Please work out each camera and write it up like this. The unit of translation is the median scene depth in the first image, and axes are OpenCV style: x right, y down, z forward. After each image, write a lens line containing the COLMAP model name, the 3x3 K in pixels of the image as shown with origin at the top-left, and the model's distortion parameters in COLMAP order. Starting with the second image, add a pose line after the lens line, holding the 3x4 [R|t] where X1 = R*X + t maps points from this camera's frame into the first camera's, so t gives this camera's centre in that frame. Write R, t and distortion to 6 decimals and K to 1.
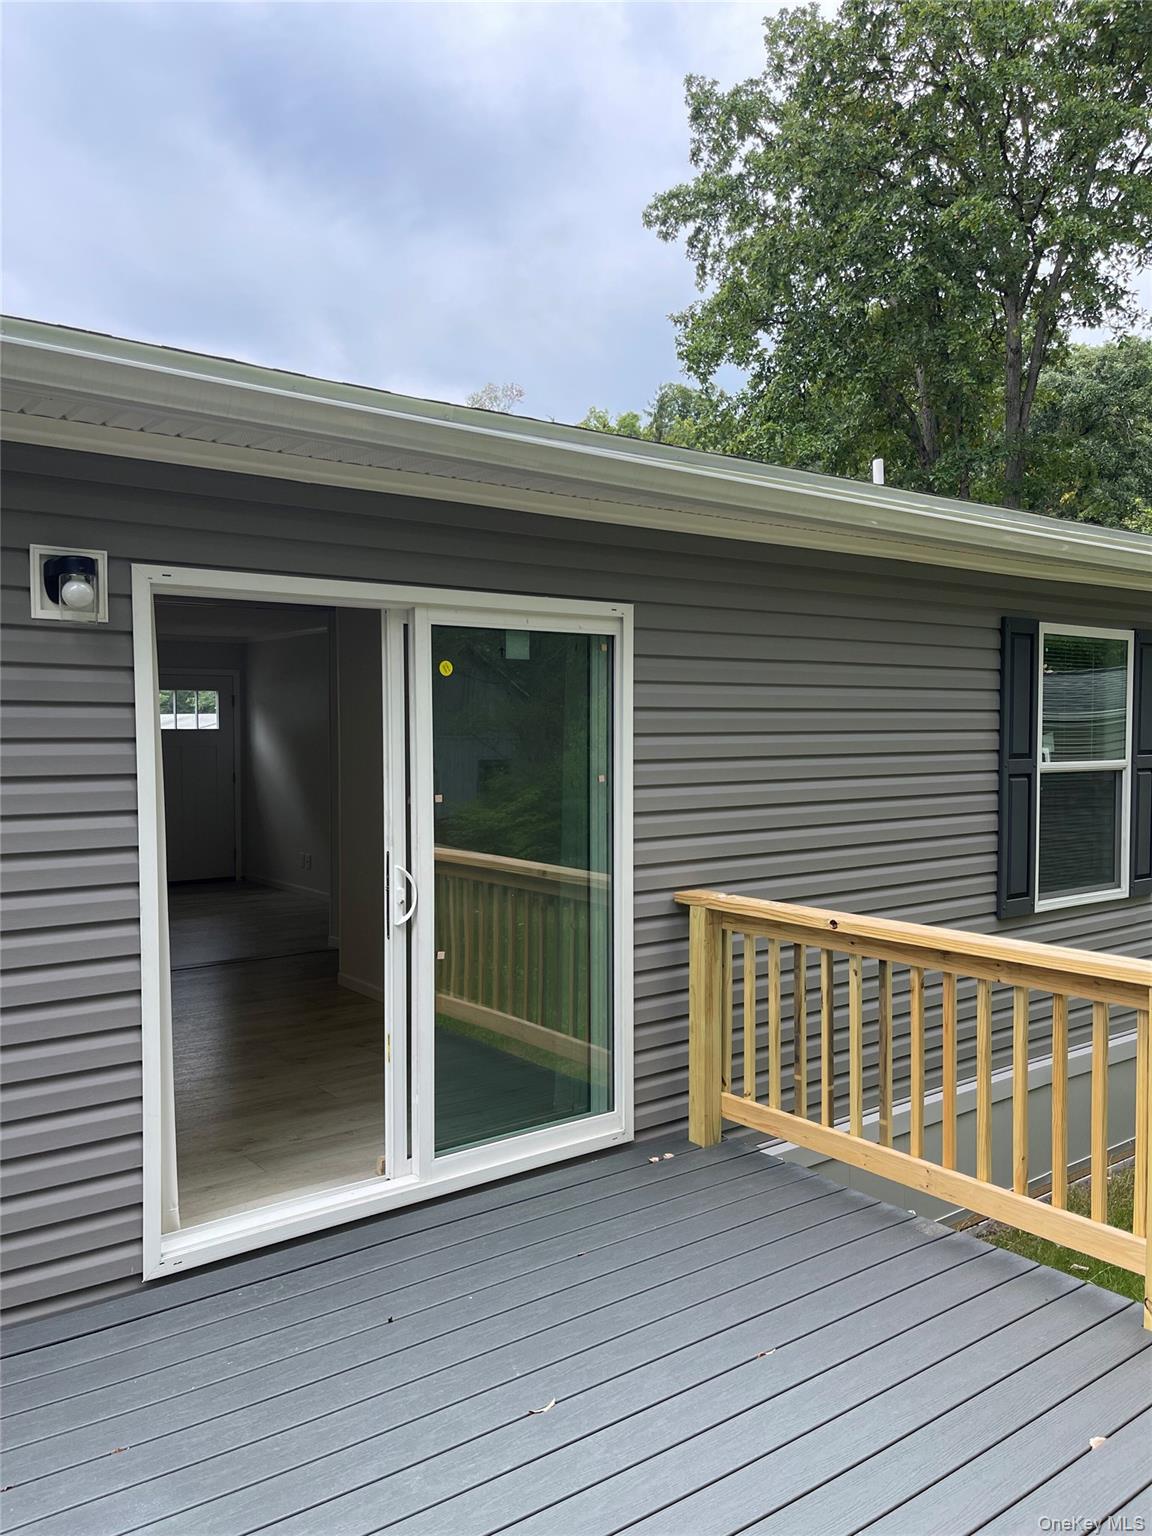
lens RADIAL K [[1168.0, 0, 582.7], [0, 1168.0, 772.9], [0, 0, 1]] dist [0.063322, -0.088408]
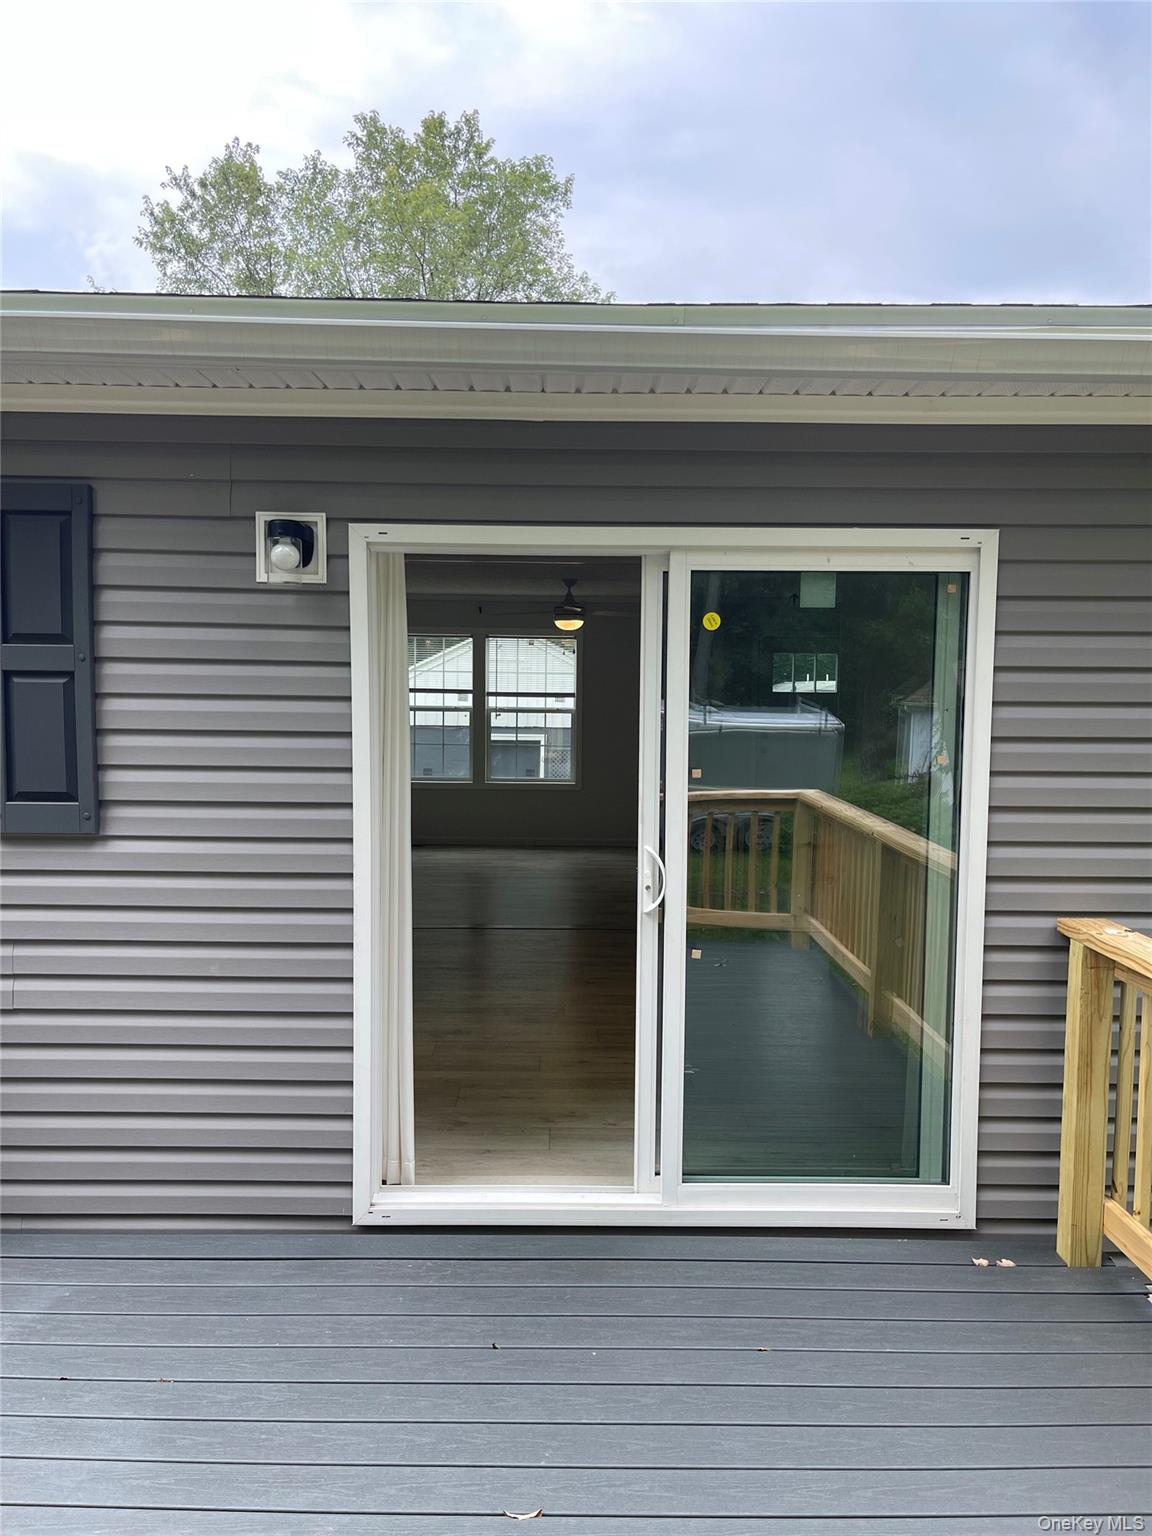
lens RADIAL K [[1168.0, 0, 576.4], [0, 1168.0, 775.7], [0, 0, 1]] dist [0.063322, -0.088408]
pose [[0.796505, 0.055104, -0.602116, 0.332257], [-0.036170, 0.998397, 0.043523, -0.010664], [0.603550, -0.012888, 0.797221, 0.265068]]
